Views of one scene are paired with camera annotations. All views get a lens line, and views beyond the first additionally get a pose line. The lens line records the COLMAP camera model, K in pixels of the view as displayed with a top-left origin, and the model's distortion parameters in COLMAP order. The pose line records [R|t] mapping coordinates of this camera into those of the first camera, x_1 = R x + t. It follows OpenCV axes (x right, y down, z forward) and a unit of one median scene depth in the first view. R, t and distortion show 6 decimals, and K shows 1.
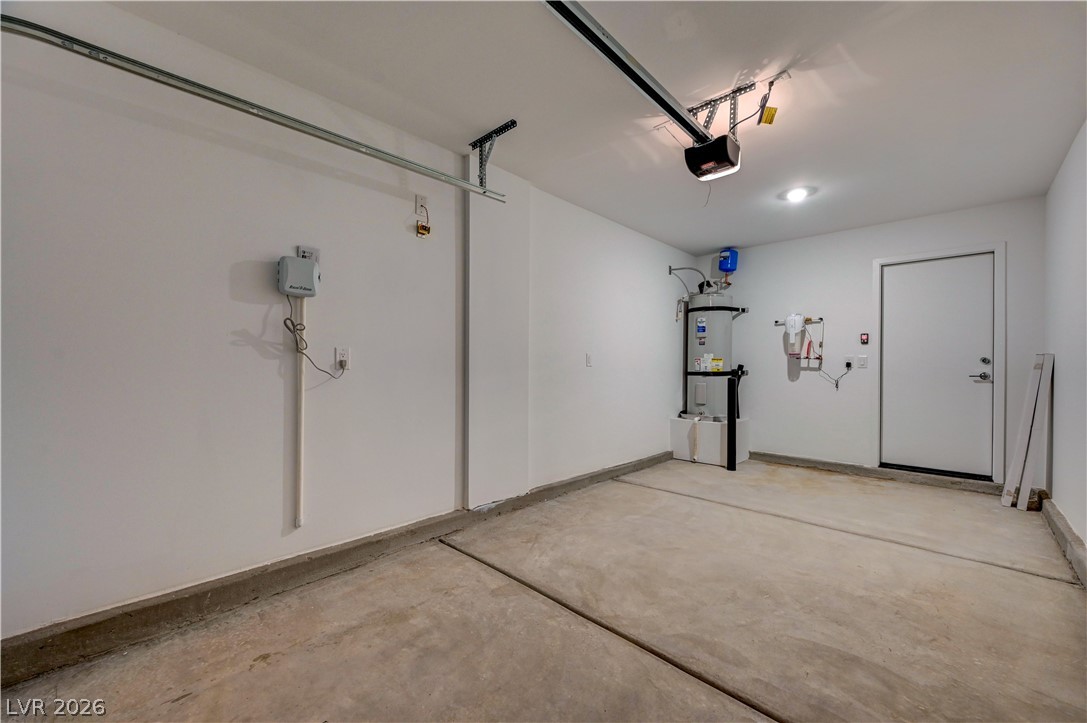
lens RADIAL K [[435.9, 0, 549.0], [0, 435.9, 372.1], [0, 0, 1]] dist [0.000885, 0.000019]
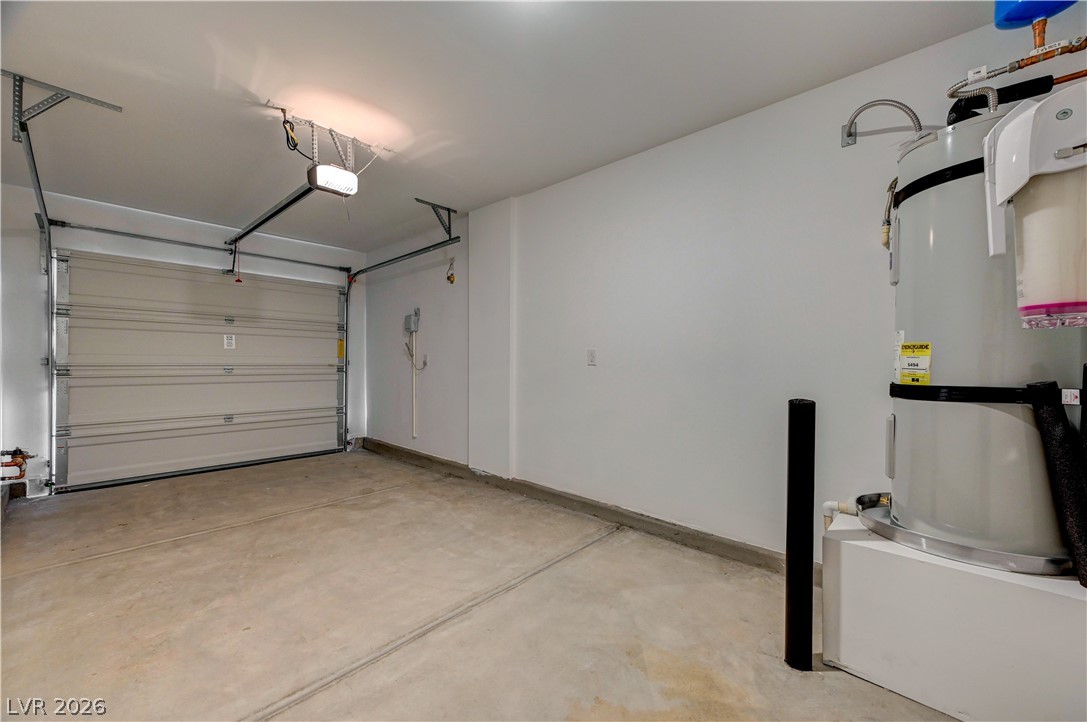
lens RADIAL K [[432.3, 0, 542.7], [0, 432.3, 368.1], [0, 0, 1]] dist [0.000090, 0.000012]
pose [[-0.000408, 0.012371, -0.999923, 1.275301], [-0.016930, 0.999780, 0.012376, -0.024176], [0.999857, 0.016934, -0.000199, 1.316468]]
